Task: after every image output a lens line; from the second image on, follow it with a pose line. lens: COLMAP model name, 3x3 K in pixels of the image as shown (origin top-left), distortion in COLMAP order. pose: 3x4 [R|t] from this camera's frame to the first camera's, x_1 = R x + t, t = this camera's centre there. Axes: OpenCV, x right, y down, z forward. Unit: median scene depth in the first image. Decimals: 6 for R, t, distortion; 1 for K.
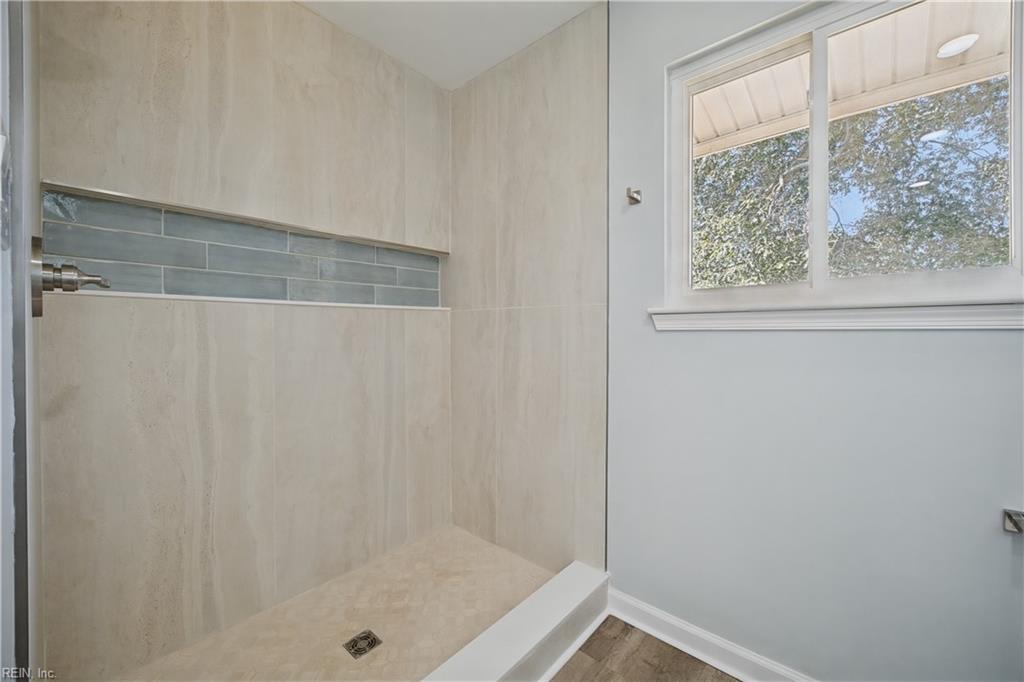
lens RADIAL K [[407.5, 0, 510.3], [0, 407.5, 332.3], [0, 0, 1]] dist [-0.000386, 0.000086]
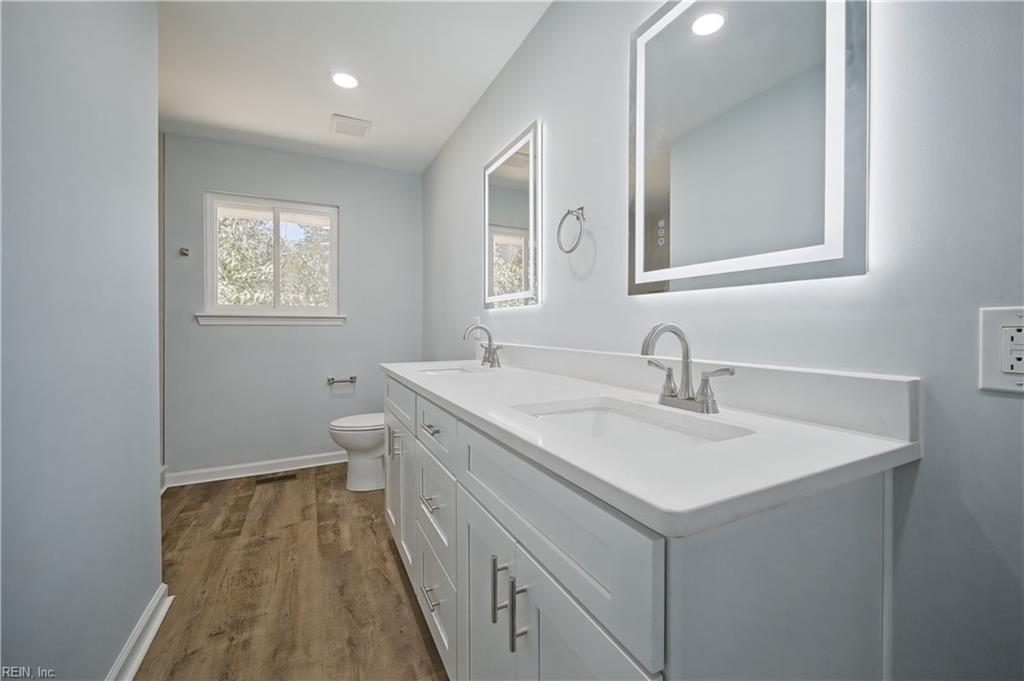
lens RADIAL K [[407.5, 0, 508.0], [0, 407.5, 319.2], [0, 0, 1]] dist [-0.000386, 0.000086]
pose [[0.380470, 0.003734, 0.924786, -0.823648], [0.009005, 0.999929, -0.007742, -0.002712], [-0.924750, 0.011274, 0.380409, -1.027318]]
